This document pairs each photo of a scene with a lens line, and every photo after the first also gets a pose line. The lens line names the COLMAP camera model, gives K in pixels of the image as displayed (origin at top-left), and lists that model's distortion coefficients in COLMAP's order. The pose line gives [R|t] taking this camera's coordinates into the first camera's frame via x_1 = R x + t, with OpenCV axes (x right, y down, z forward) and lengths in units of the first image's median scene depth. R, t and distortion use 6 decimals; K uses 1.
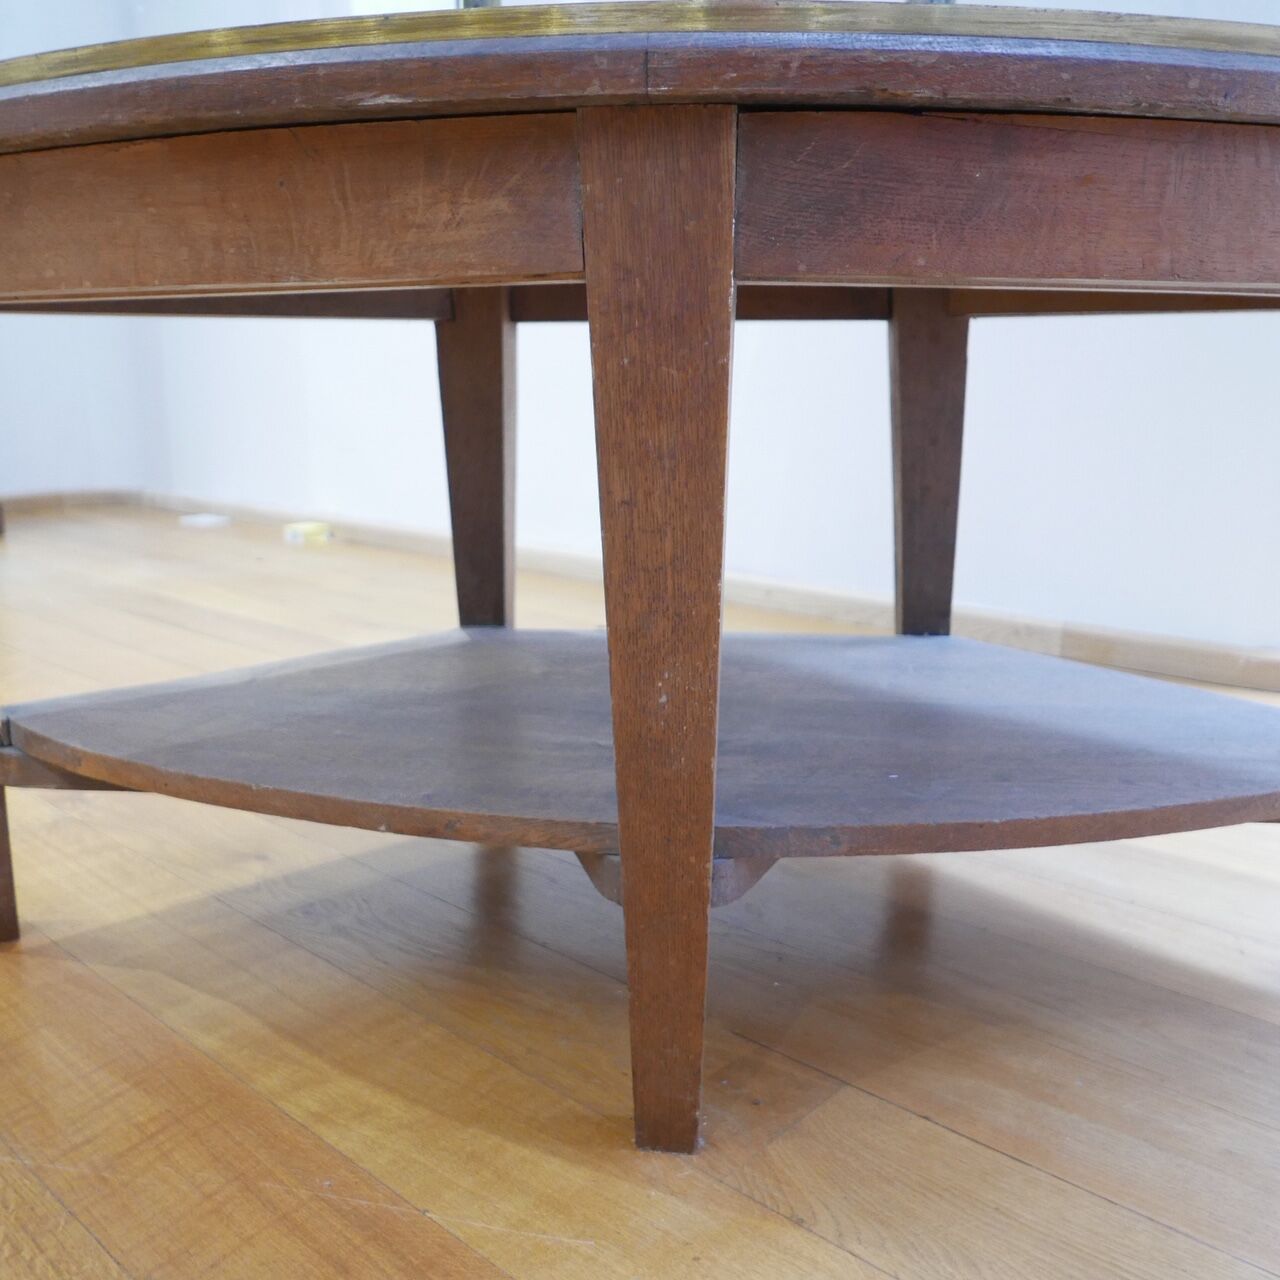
lens RADIAL K [[1223.3, 0, 640.0], [0, 1223.3, 640.0], [0, 0, 1]] dist [-0.040218, 0.033116]
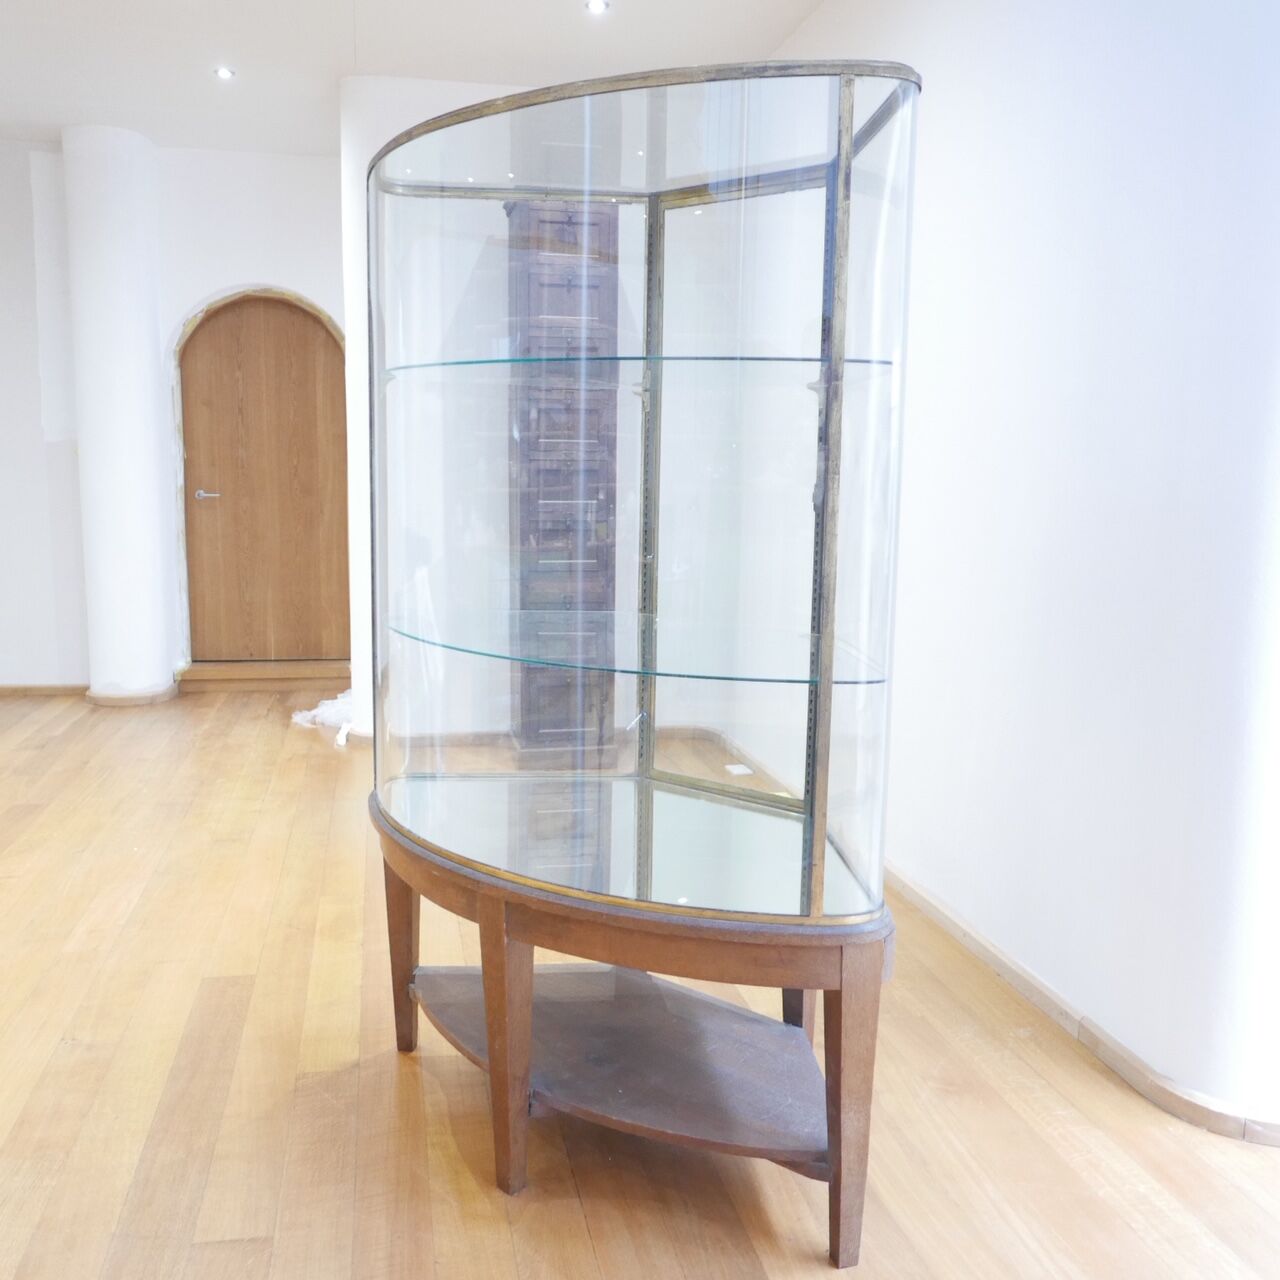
lens RADIAL K [[1223.3, 0, 640.0], [0, 1223.3, 640.0], [0, 0, 1]] dist [-0.040218, 0.033116]
pose [[0.810612, 0.095054, -0.577817, 1.752712], [-0.145546, 0.988478, -0.041575, -0.790211], [0.567207, 0.117800, 0.815107, -1.316684]]
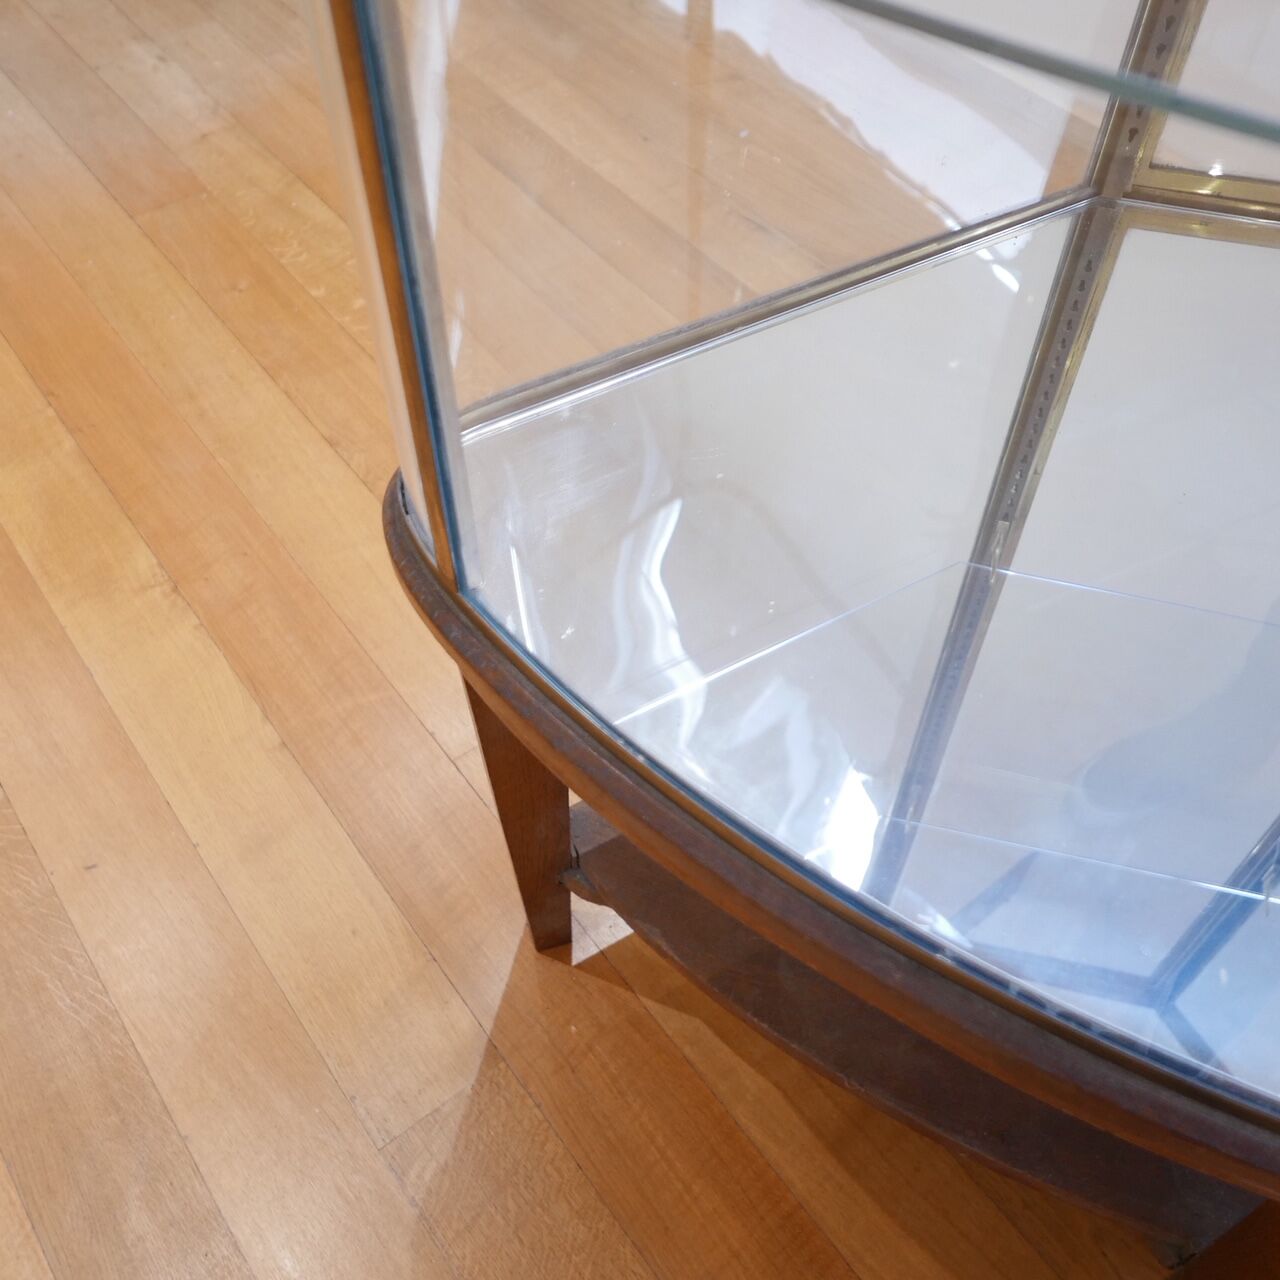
lens RADIAL K [[1223.3, 0, 640.0], [0, 1223.3, 640.0], [0, 0, 1]] dist [-0.040218, 0.033116]
pose [[0.983589, 0.143903, -0.108836, -0.449988], [-0.041828, 0.768653, 0.638297, -0.937524], [0.175509, -0.623270, 0.762057, 0.362625]]
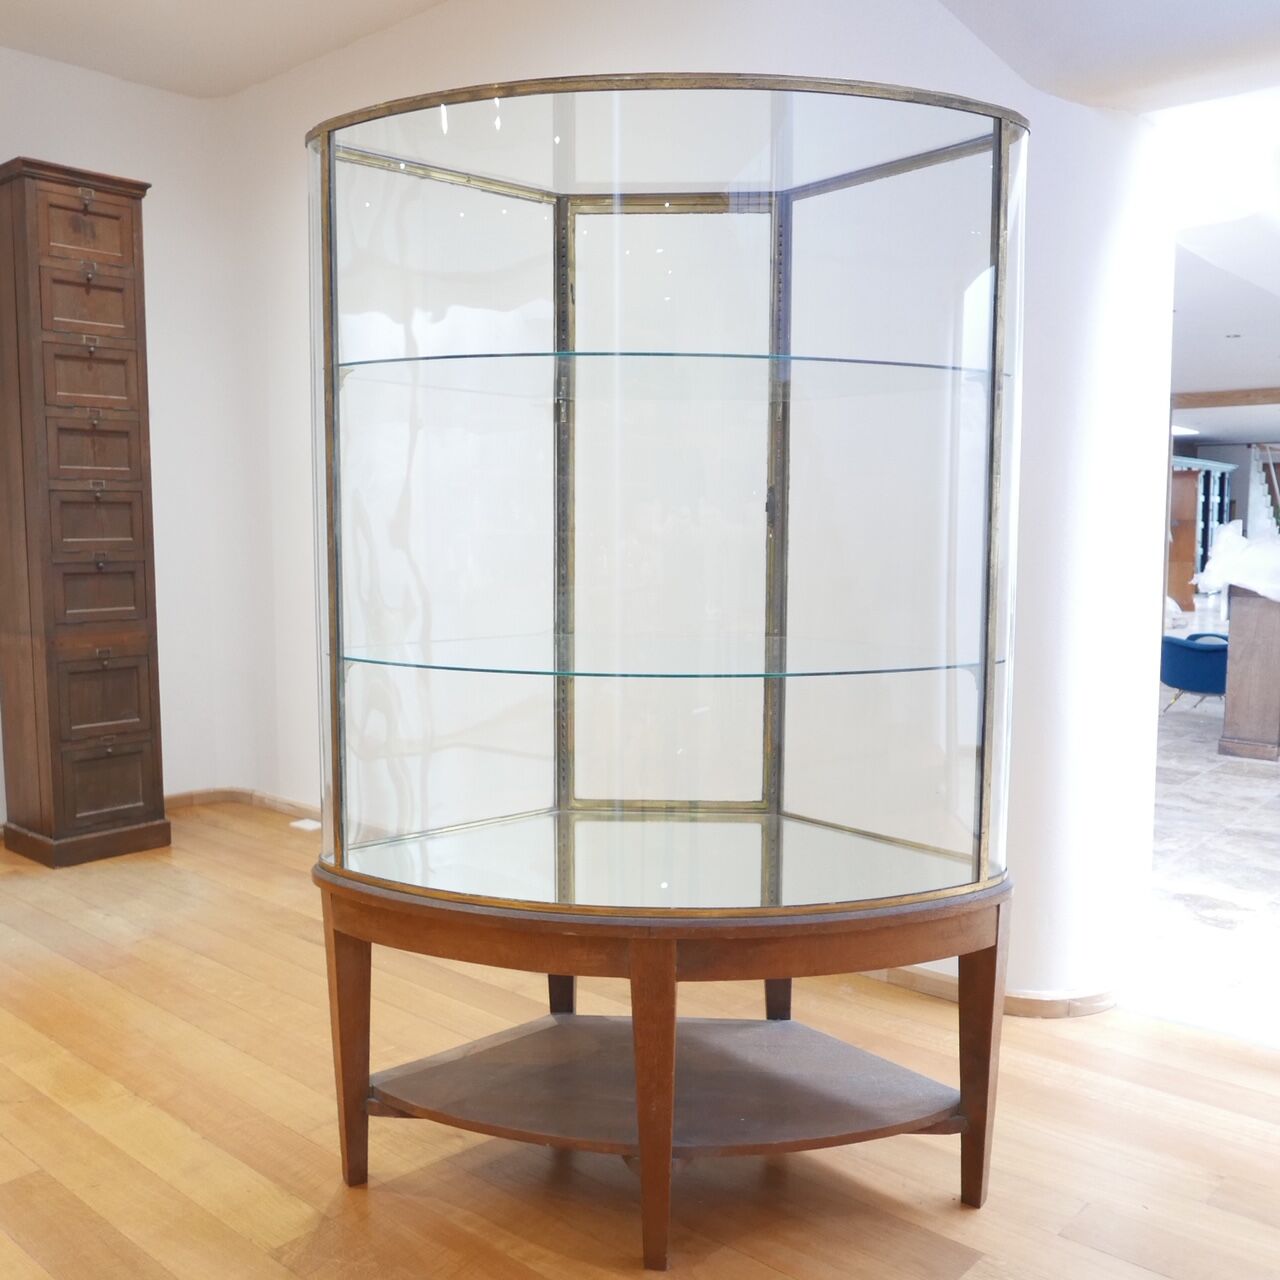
lens RADIAL K [[1223.3, 0, 640.0], [0, 1223.3, 640.0], [0, 0, 1]] dist [-0.040218, 0.033116]
pose [[0.999827, 0.001546, 0.018557, -0.059764], [0.000824, 0.991901, -0.127007, -0.586243], [-0.018603, 0.127001, 0.991728, -1.729677]]
